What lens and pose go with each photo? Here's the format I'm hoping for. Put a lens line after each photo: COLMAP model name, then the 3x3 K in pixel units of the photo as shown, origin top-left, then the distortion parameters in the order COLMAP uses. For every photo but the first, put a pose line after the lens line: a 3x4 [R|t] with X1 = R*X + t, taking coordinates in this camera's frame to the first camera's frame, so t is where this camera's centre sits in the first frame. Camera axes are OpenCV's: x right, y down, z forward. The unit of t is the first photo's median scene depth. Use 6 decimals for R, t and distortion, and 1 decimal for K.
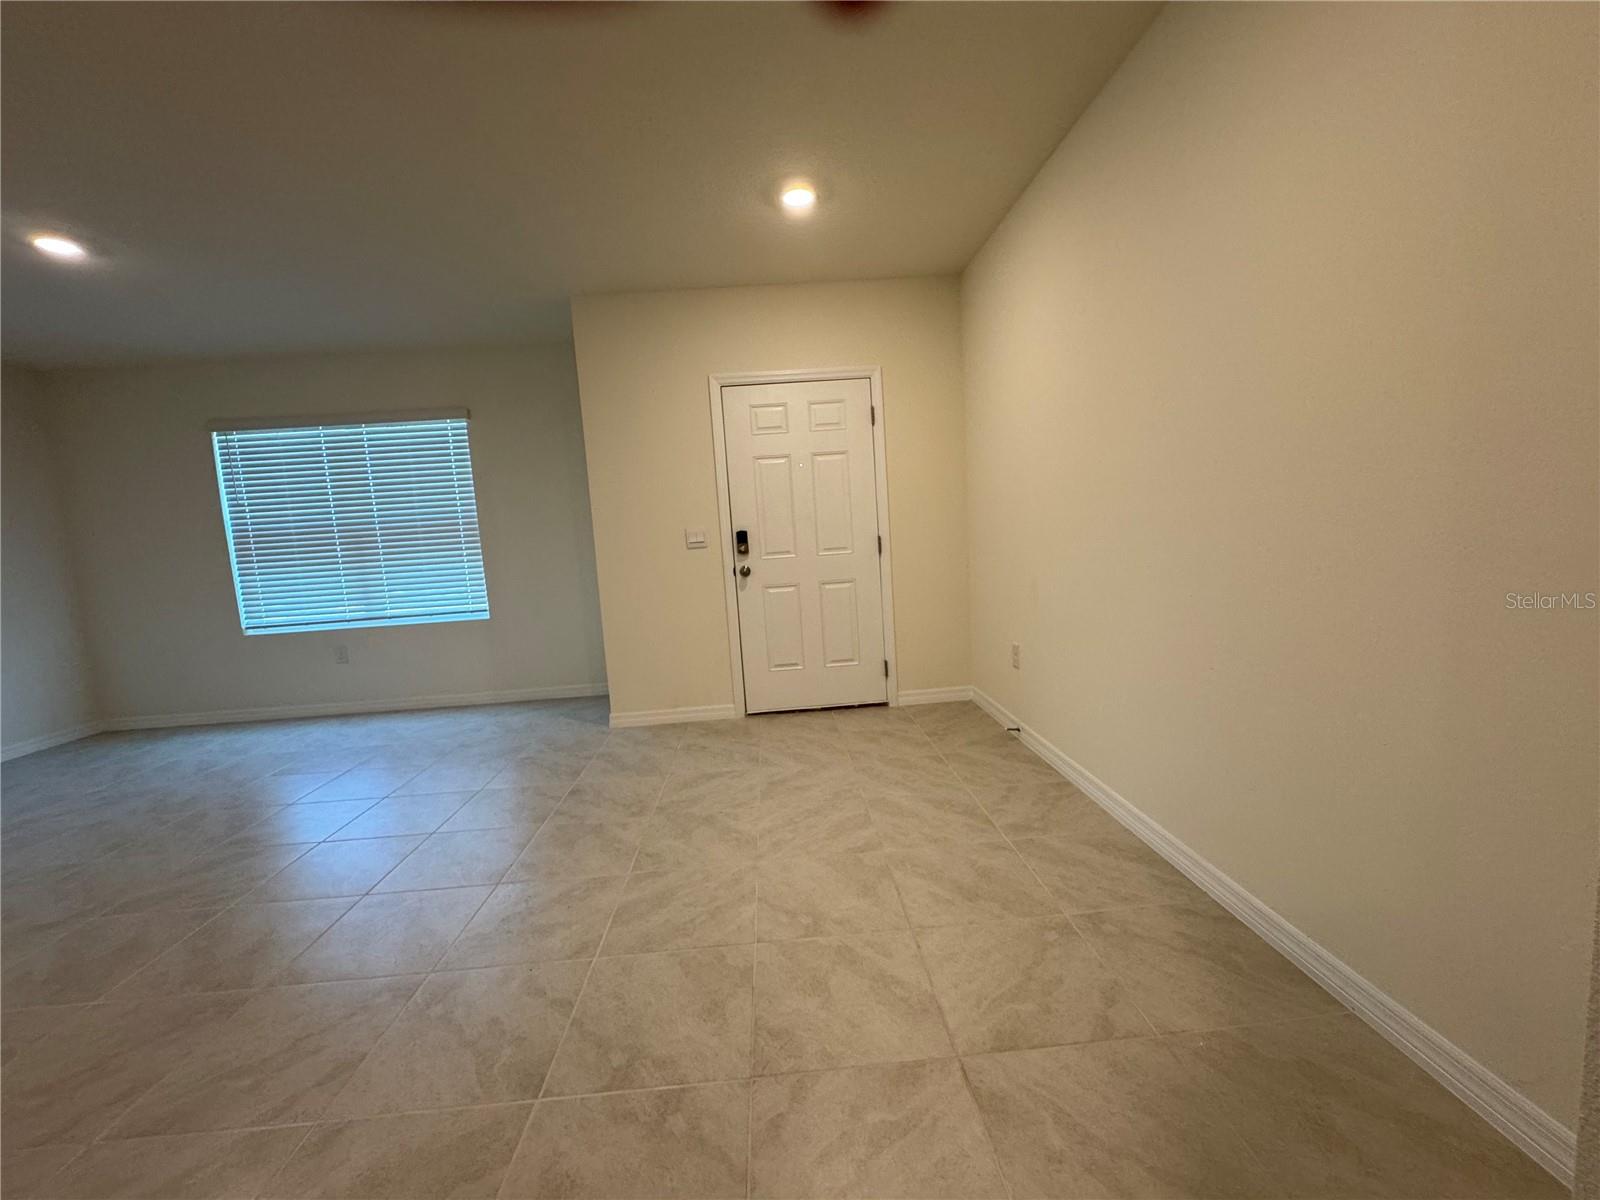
lens RADIAL K [[637.8, 0, 798.4], [0, 637.8, 601.8], [0, 0, 1]] dist [-0.006030, 0.001164]
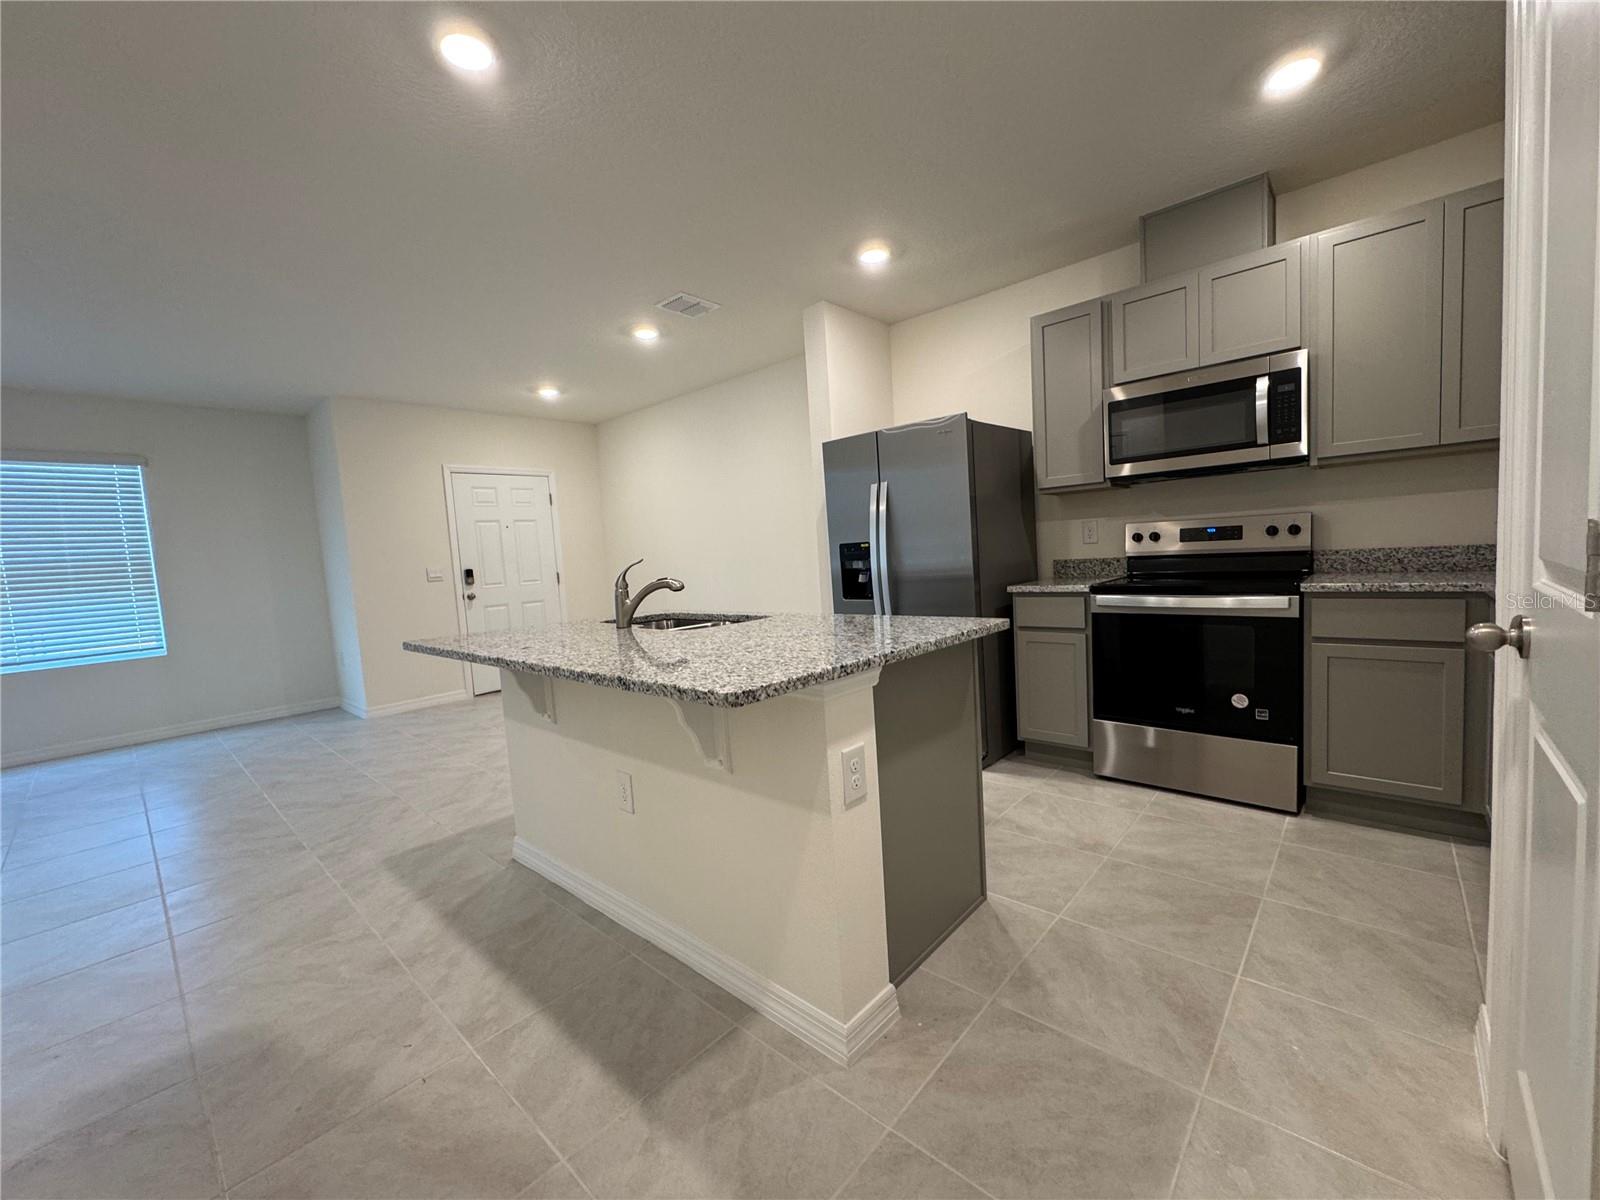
lens RADIAL K [[637.8, 0, 800.4], [0, 637.8, 599.3], [0, 0, 1]] dist [-0.006030, 0.001164]
pose [[0.710774, -0.033601, 0.702618, -0.645994], [0.094247, 0.994401, -0.047785, 0.112978], [-0.697078, 0.100184, 0.709961, -0.644264]]
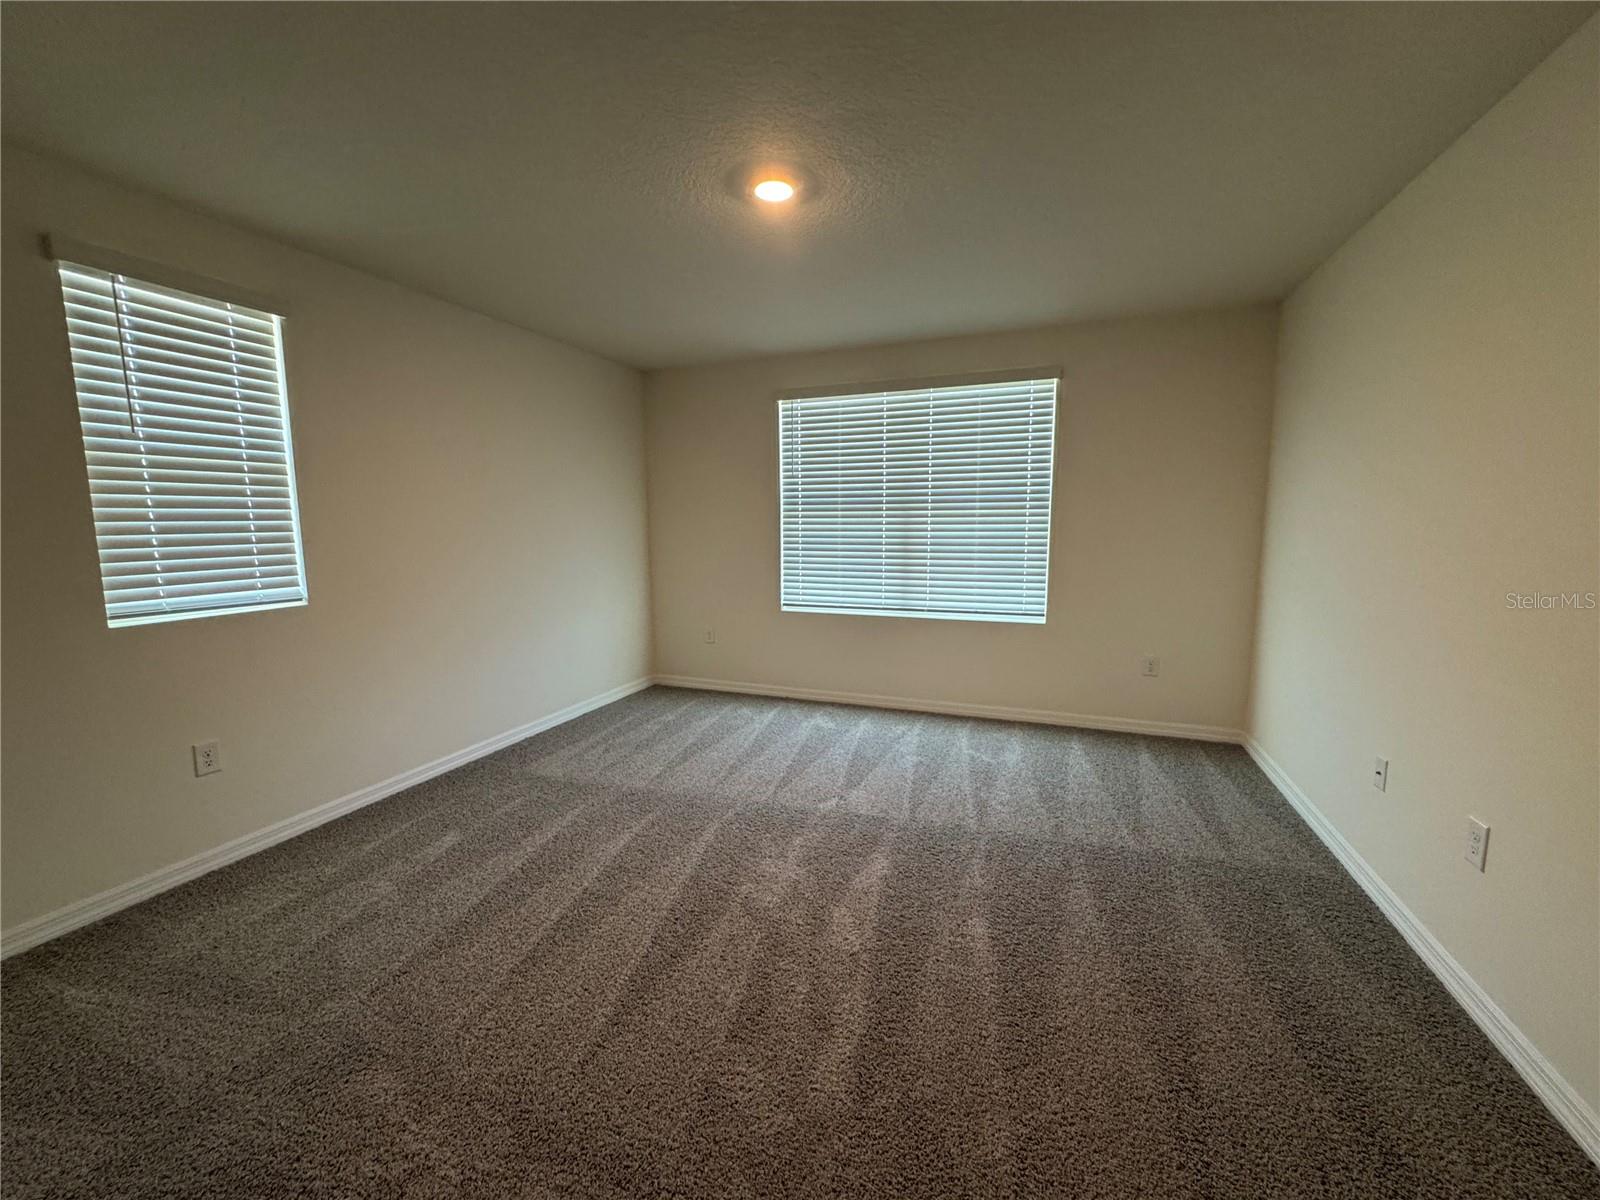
lens RADIAL K [[637.8, 0, 800.7], [0, 637.8, 599.3], [0, 0, 1]] dist [-0.006030, 0.001164]
pose [[0.910607, 0.108089, -0.398889, -0.611496], [-0.096570, 0.994123, 0.048927, -0.020654], [0.401833, -0.006033, 0.915693, 0.157917]]
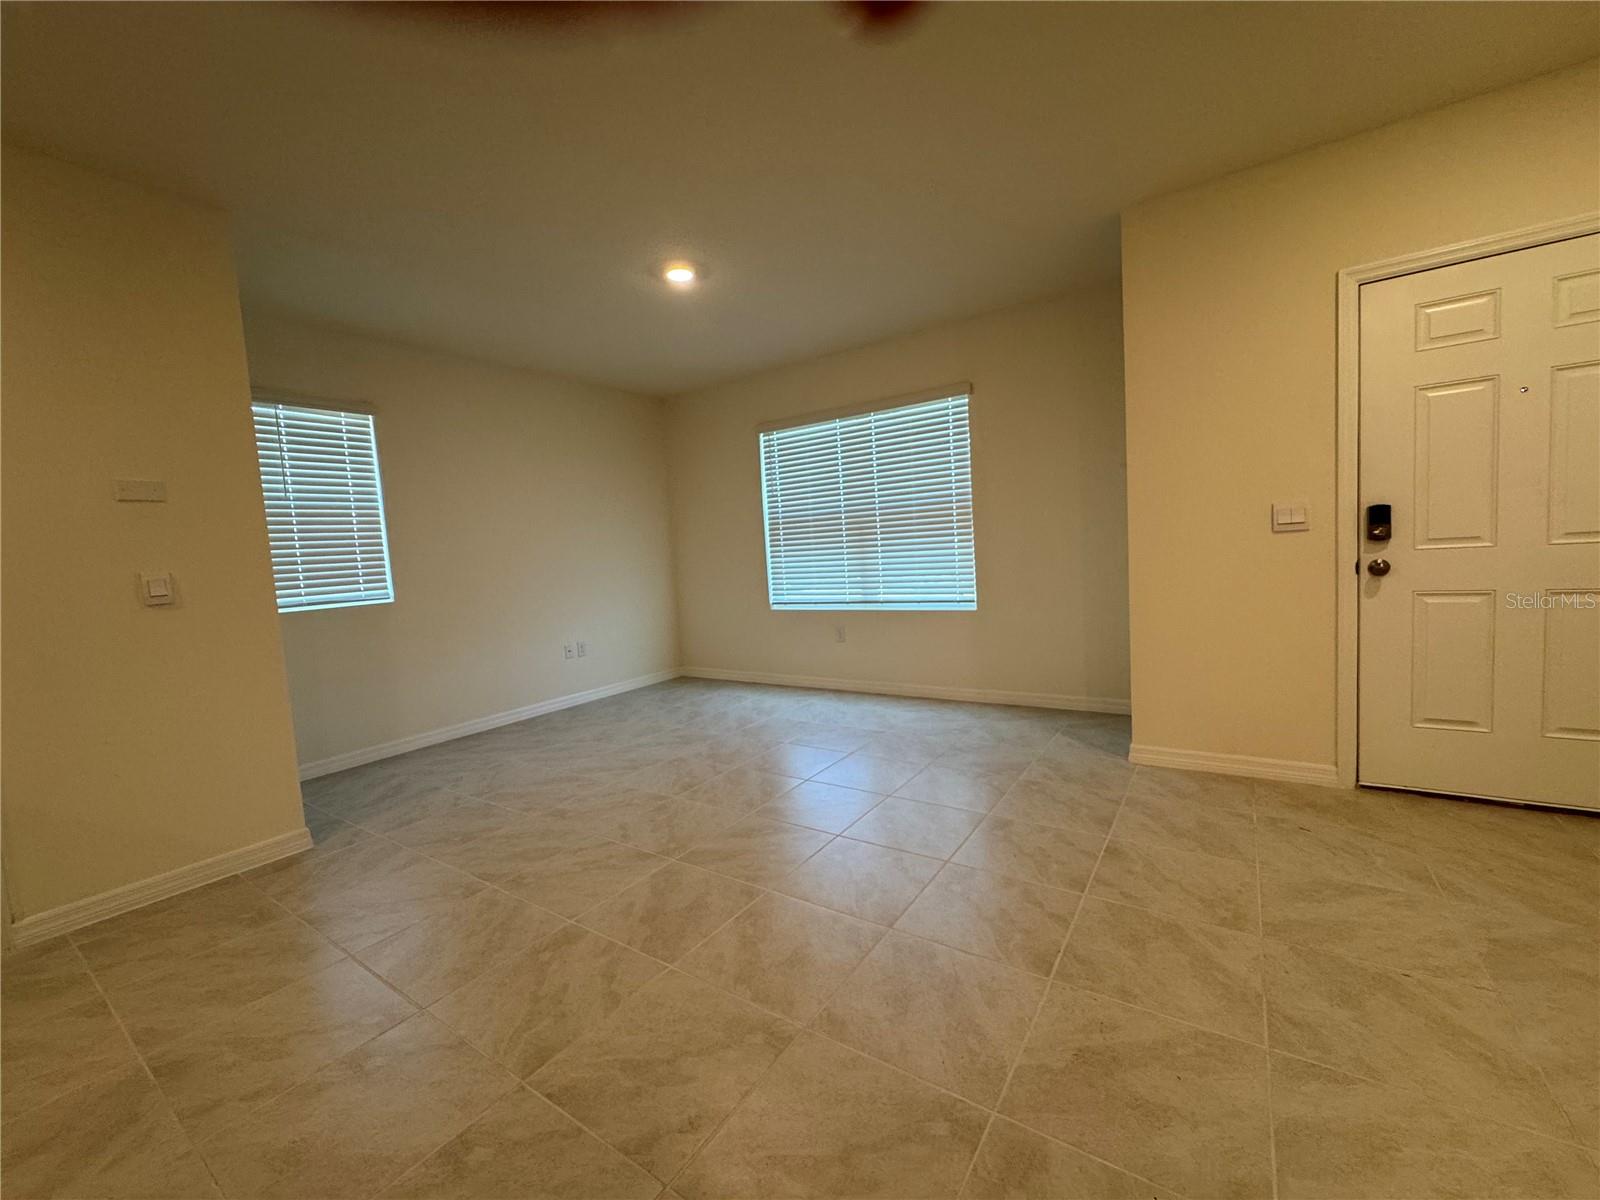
lens RADIAL K [[637.8, 0, 799.4], [0, 637.8, 599.3], [0, 0, 1]] dist [-0.006030, 0.001164]
pose [[0.794755, 0.062574, -0.603696, -0.179155], [-0.058492, 0.997938, 0.026433, 0.001657], [0.604105, 0.014304, 0.796776, 0.146122]]
